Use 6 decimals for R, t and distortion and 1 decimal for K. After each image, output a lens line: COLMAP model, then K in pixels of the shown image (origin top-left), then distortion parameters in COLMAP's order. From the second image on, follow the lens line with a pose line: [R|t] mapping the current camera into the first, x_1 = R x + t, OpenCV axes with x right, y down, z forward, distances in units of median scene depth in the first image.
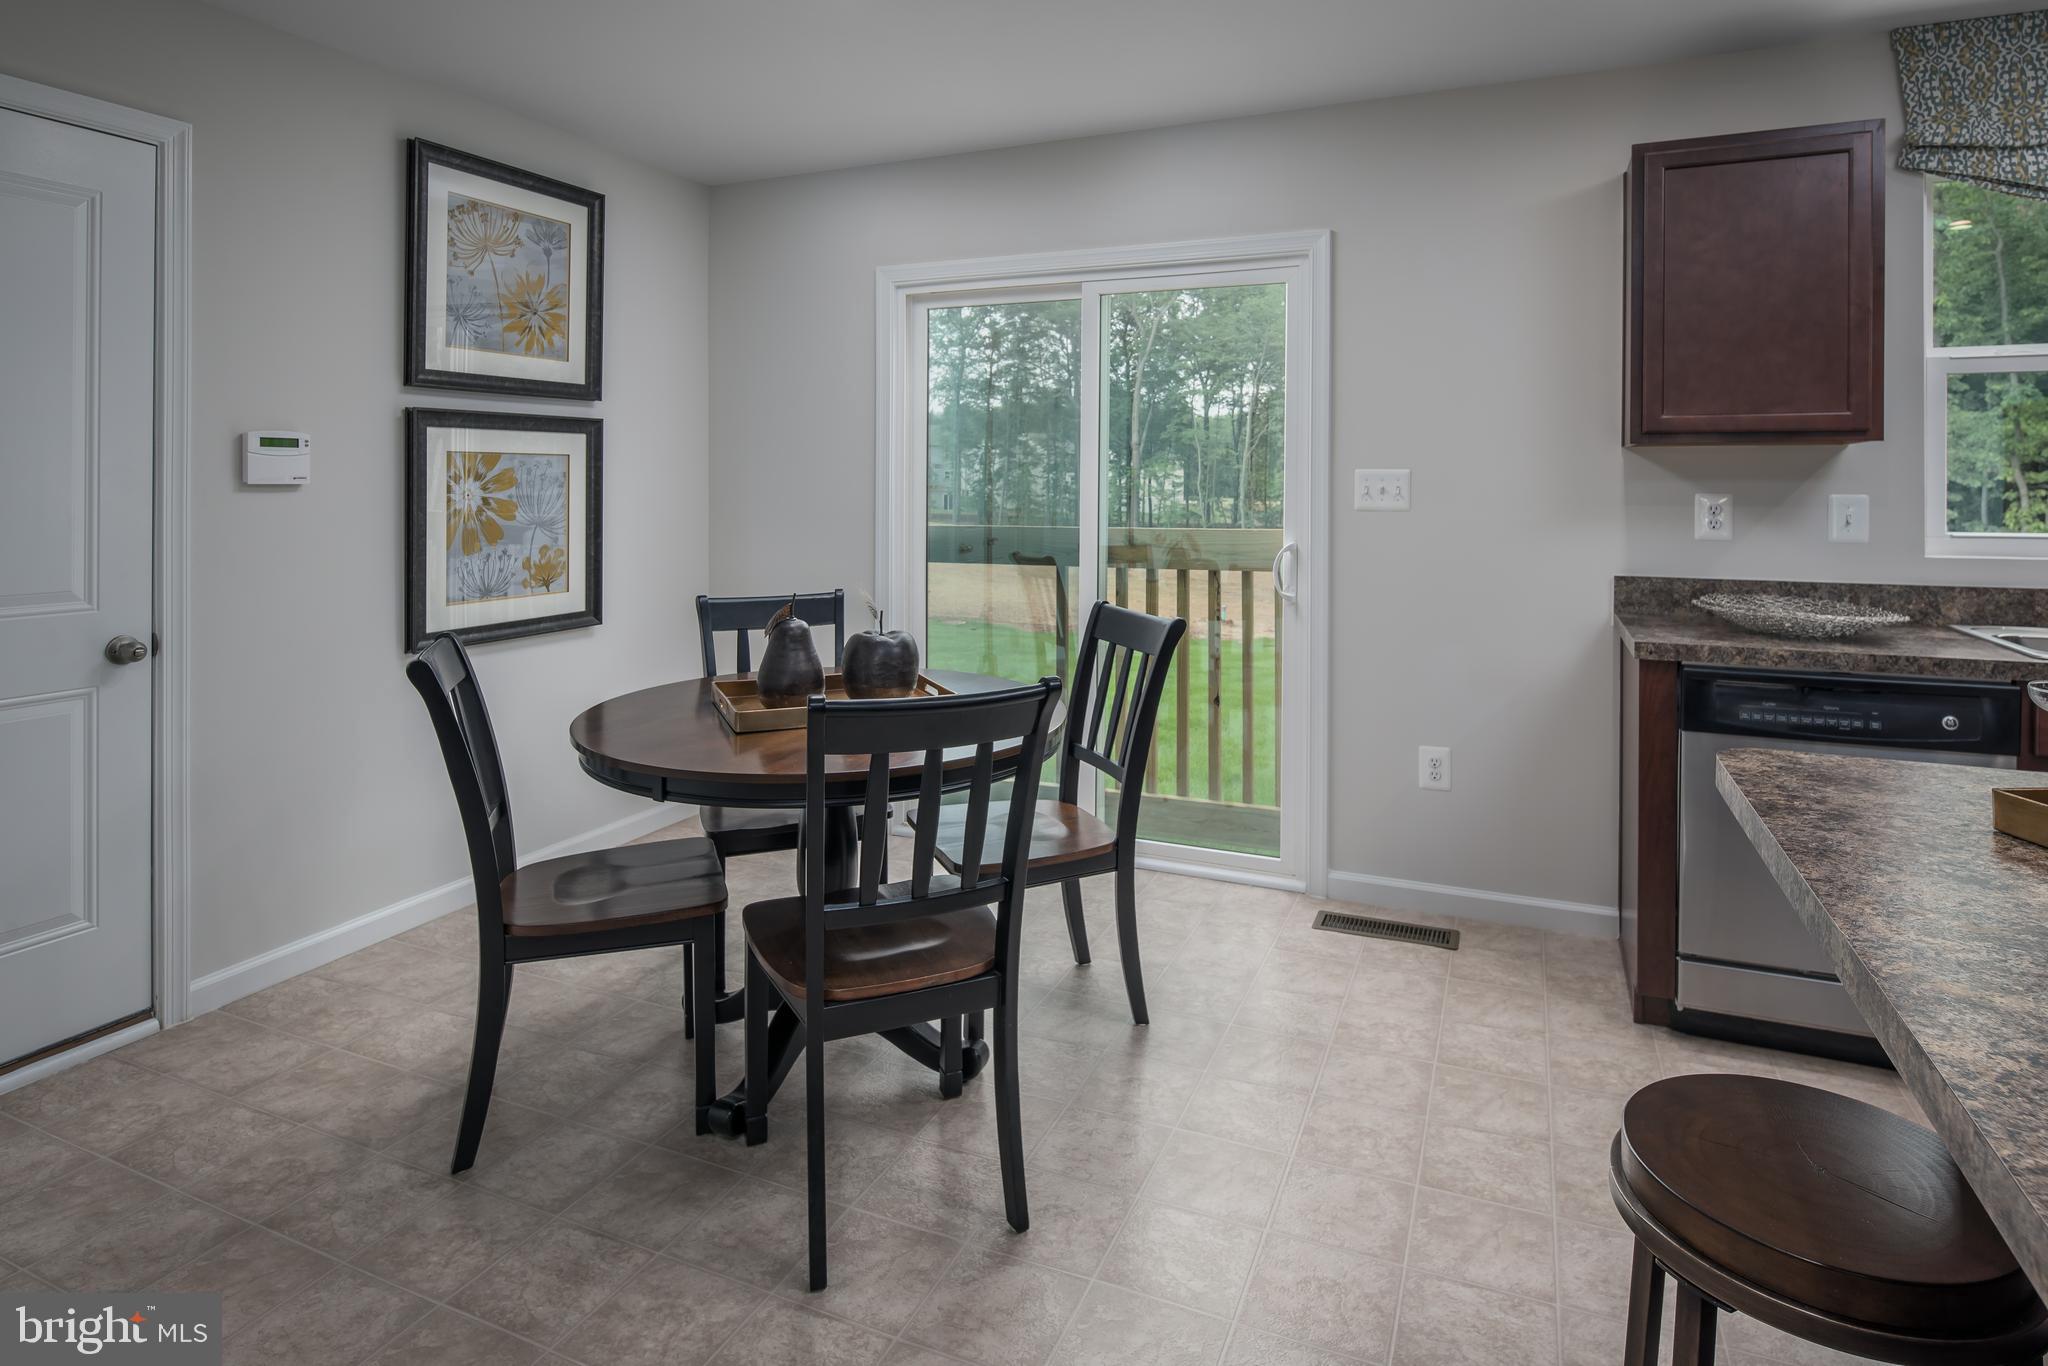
lens RADIAL K [[1113.9, 0, 1013.0], [0, 1113.9, 685.6], [0, 0, 1]] dist [-0.001455, 0.000427]
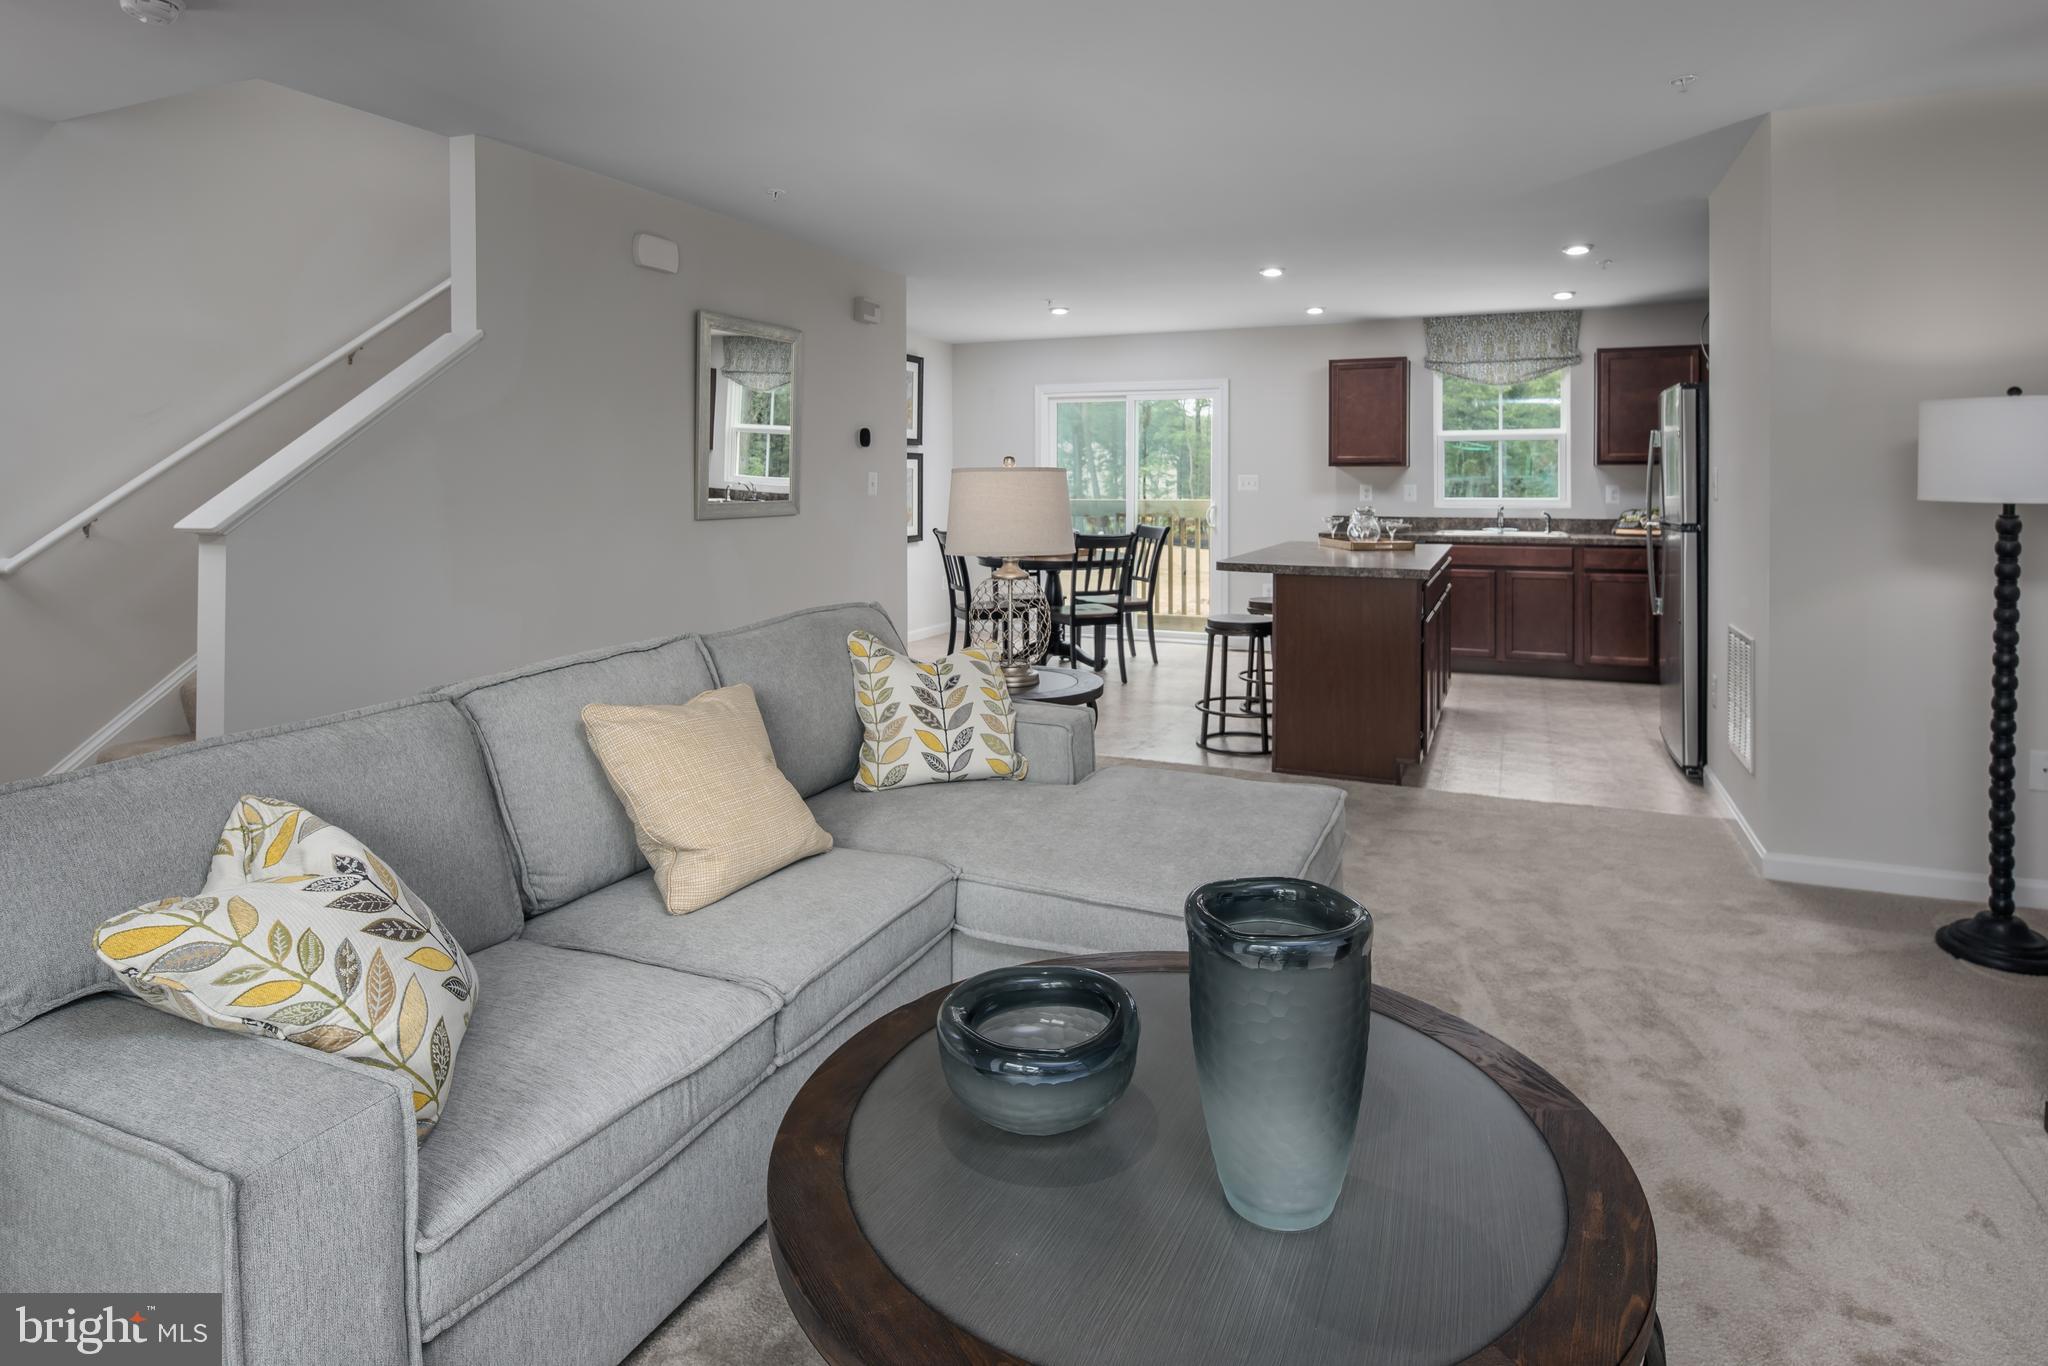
lens RADIAL K [[1113.9, 0, 1034.3], [0, 1113.9, 673.4], [0, 0, 1]] dist [-0.001455, 0.000427]
pose [[0.999711, -0.004124, 0.023705, -0.195539], [0.004343, 0.999948, -0.009207, 0.250577], [-0.023665, 0.009307, 0.999677, -1.366274]]
